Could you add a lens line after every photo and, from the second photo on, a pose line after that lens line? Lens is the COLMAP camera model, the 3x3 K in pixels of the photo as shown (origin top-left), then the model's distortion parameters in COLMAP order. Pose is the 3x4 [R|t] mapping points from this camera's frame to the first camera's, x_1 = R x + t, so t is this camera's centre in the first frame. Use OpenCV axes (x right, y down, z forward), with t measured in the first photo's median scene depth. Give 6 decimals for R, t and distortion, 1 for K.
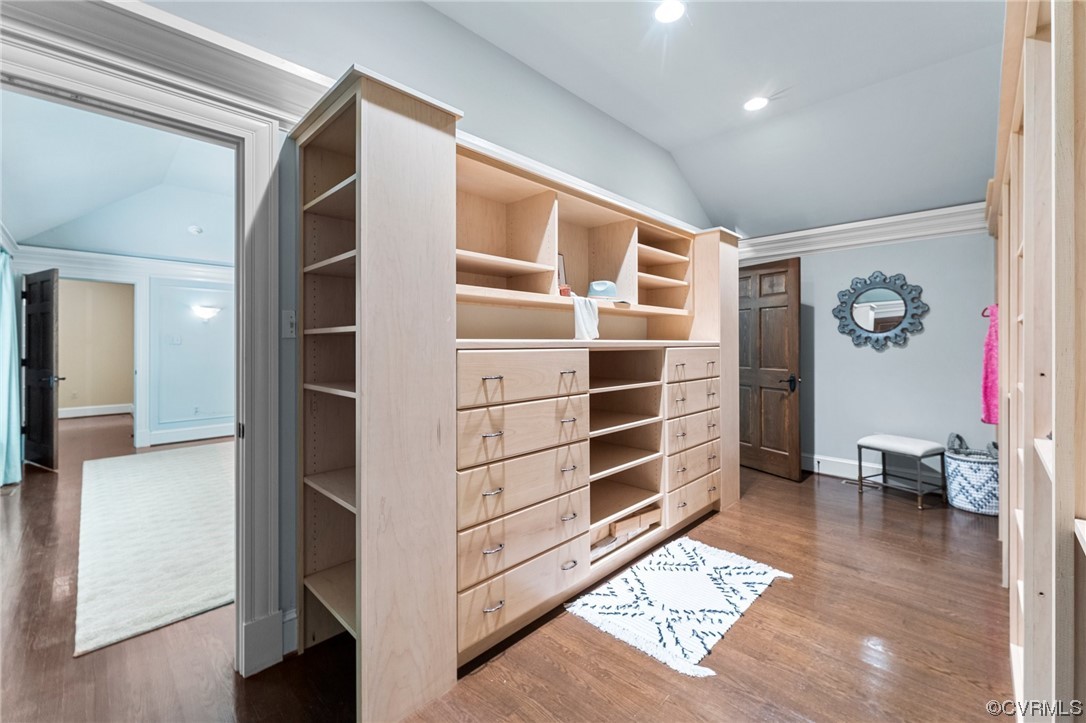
lens RADIAL K [[445.3, 0, 556.7], [0, 445.3, 341.5], [0, 0, 1]] dist [-0.000642, -0.000086]
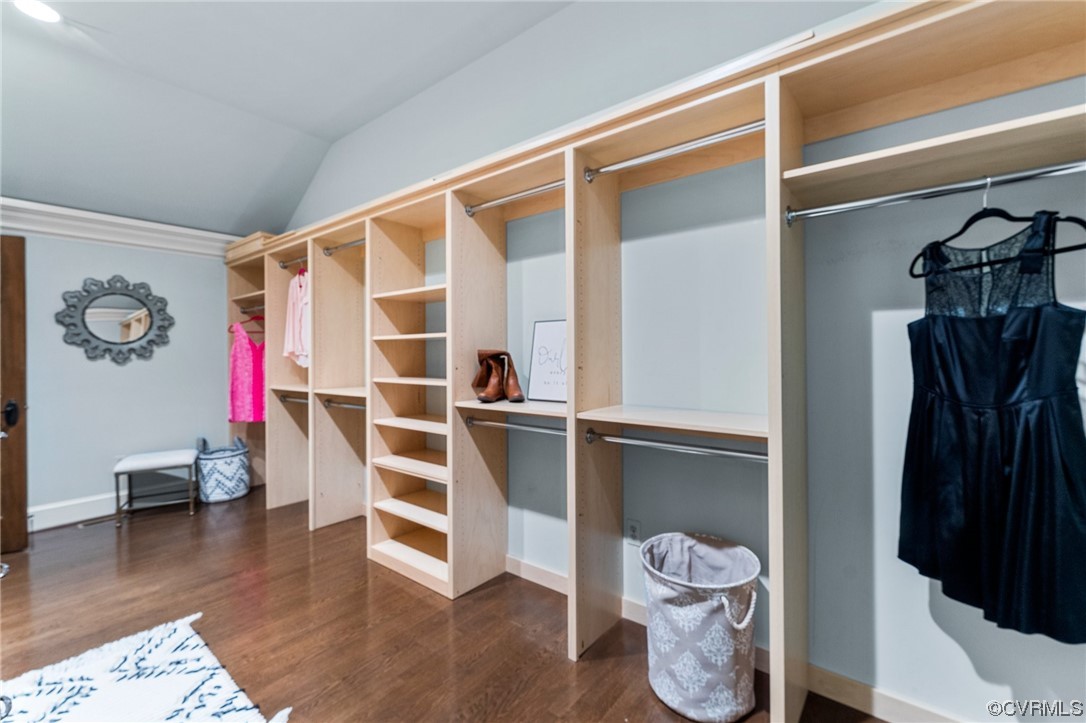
lens RADIAL K [[458.5, 0, 544.1], [0, 458.5, 355.0], [0, 0, 1]] dist [0.001231, 0.000497]
pose [[-0.085053, -0.006905, 0.996352, -0.287548], [0.003998, 0.999966, 0.007271, -0.001351], [-0.996368, 0.004602, -0.085023, 0.240815]]
